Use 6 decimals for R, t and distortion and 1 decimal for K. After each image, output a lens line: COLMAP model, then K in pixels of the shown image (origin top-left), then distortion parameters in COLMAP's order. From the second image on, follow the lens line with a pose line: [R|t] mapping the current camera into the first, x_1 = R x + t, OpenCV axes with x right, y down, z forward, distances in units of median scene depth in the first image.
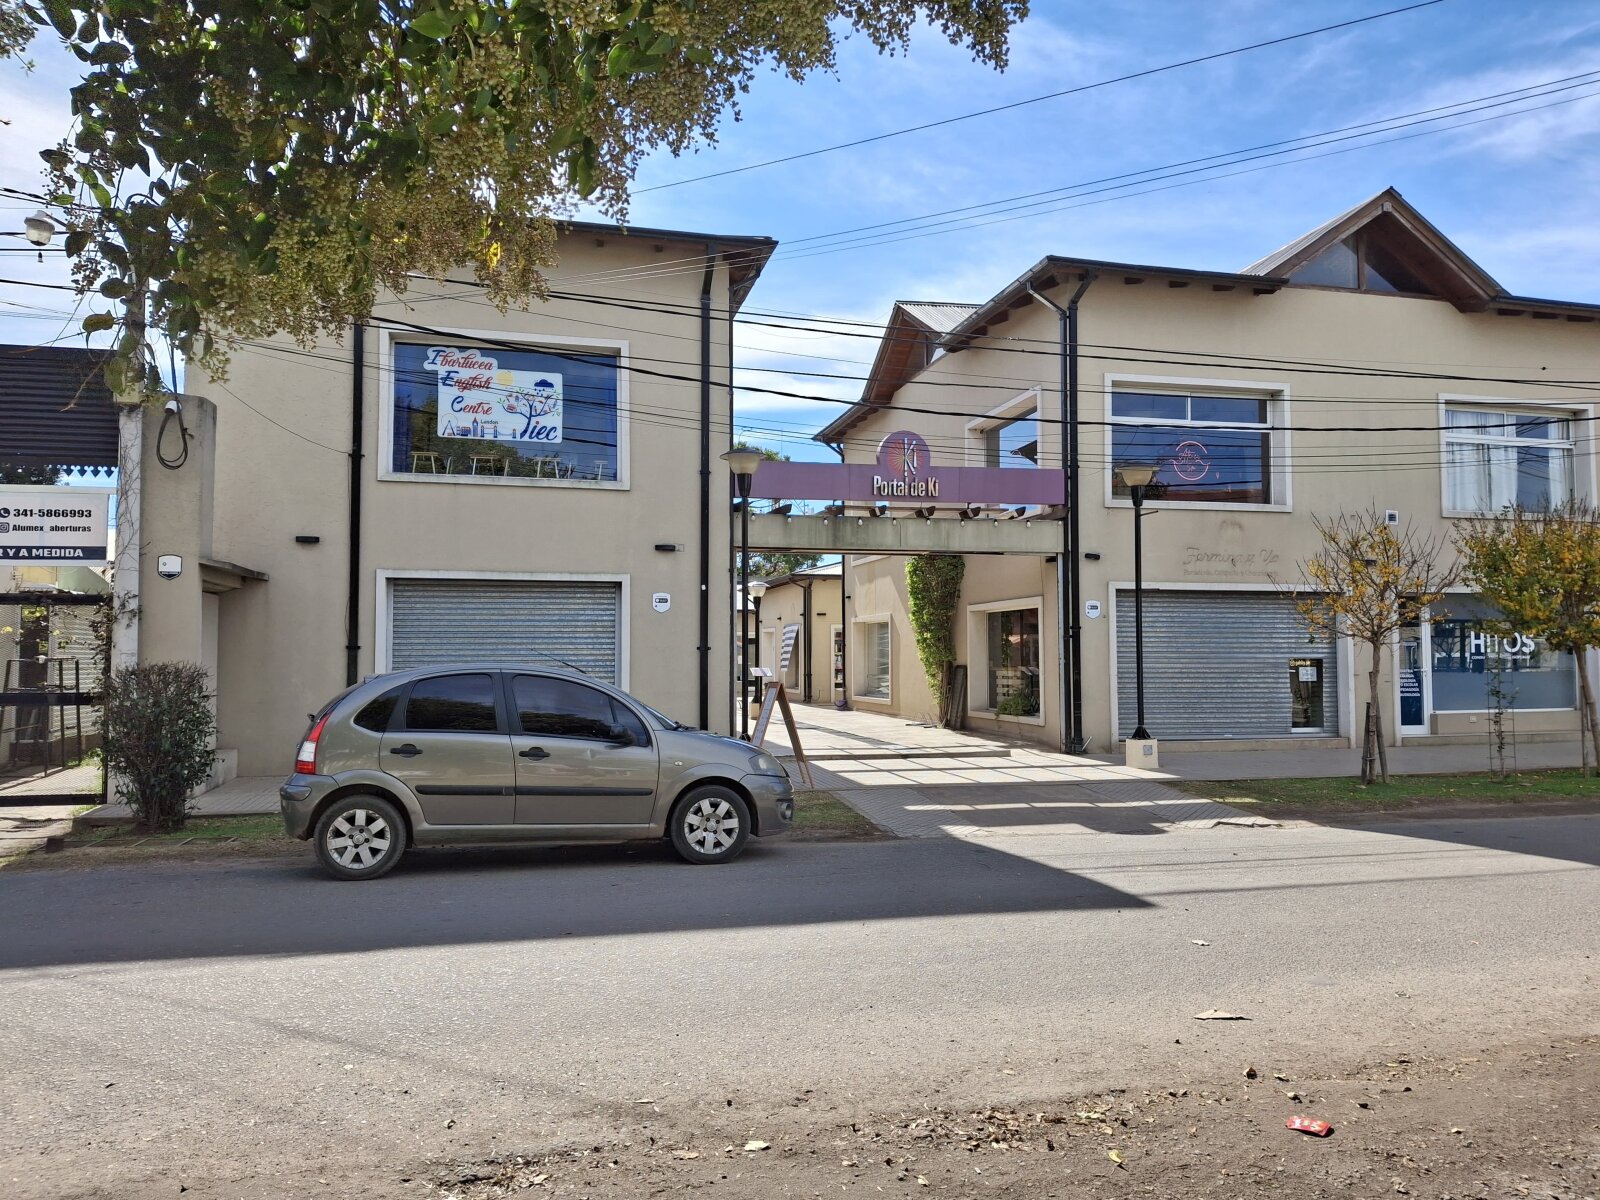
lens RADIAL K [[1172.5, 0, 802.6], [0, 1172.5, 597.7], [0, 0, 1]] dist [0.040554, -0.075456]
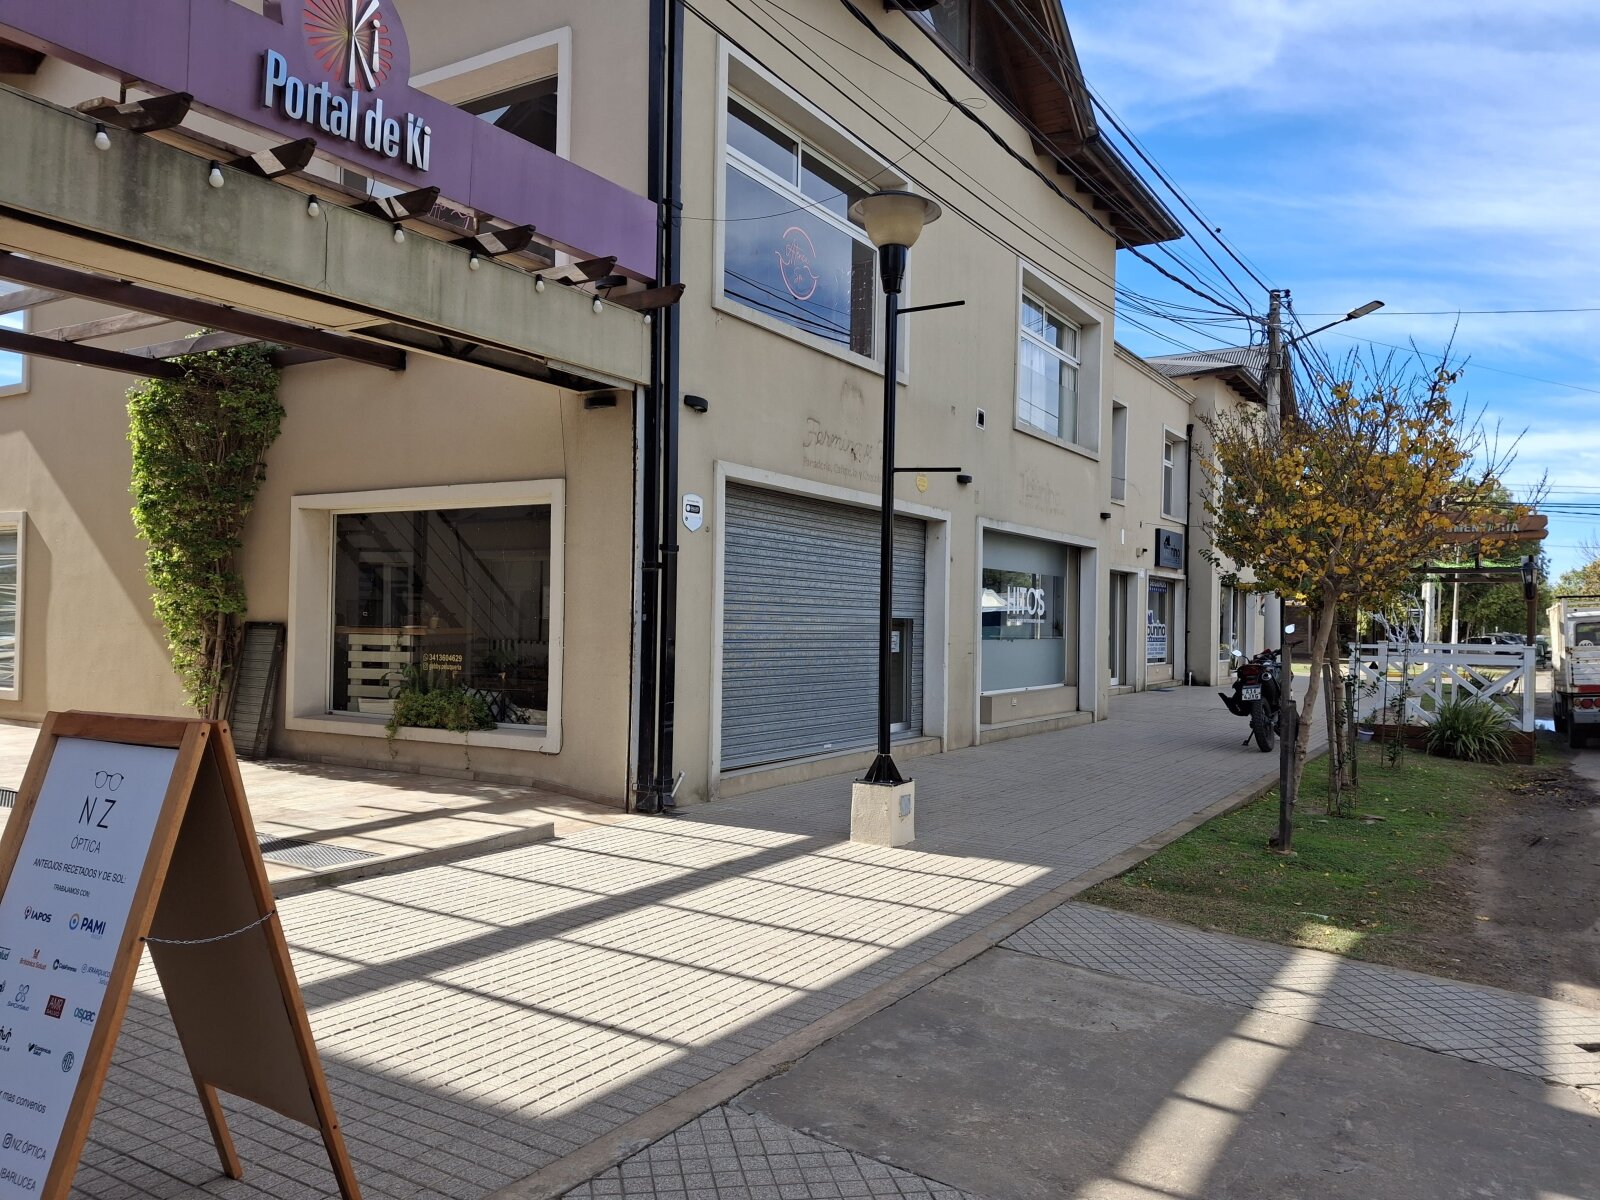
lens RADIAL K [[1151.5, 0, 840.8], [0, 1151.5, 621.5], [0, 0, 1]] dist [0.027992, -0.080088]
pose [[0.678251, 0.014413, 0.734689, -0.061857], [-0.054571, 0.998035, 0.030800, 0.036965], [-0.732801, -0.060983, 0.677705, 0.627290]]
